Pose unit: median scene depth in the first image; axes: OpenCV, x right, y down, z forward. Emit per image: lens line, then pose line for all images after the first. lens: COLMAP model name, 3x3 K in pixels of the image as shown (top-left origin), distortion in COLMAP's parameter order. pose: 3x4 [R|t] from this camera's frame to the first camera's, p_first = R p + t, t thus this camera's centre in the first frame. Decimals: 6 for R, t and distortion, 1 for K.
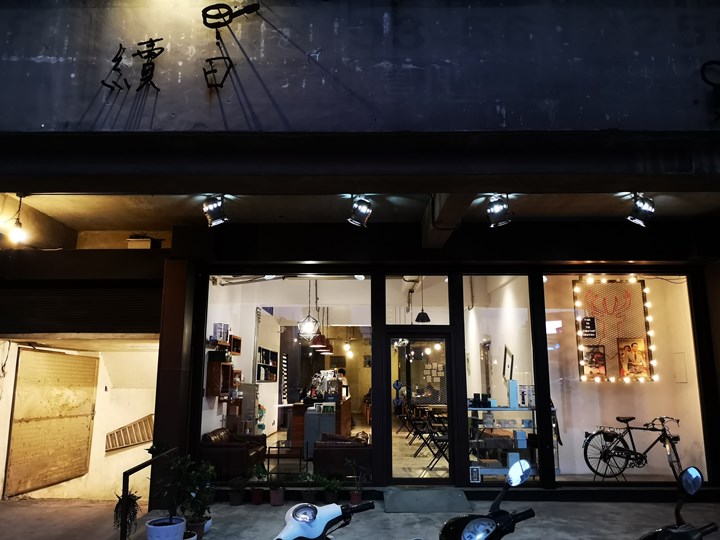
lens RADIAL K [[558.3, 0, 364.5], [0, 558.3, 270.5], [0, 0, 1]] dist [0.030638, -0.033689]
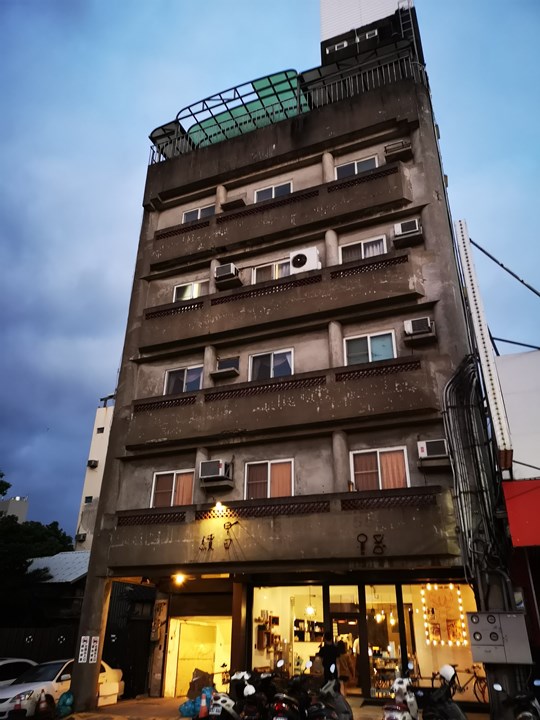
lens RADIAL K [[558.3, 0, 269.8], [0, 558.3, 360.0], [0, 0, 1]] dist [0.030638, -0.033689]
pose [[0.920430, -0.161768, -0.355864, 0.730292], [0.058678, 0.957216, -0.283361, -0.225178], [0.386478, 0.239933, 0.890543, -1.190335]]
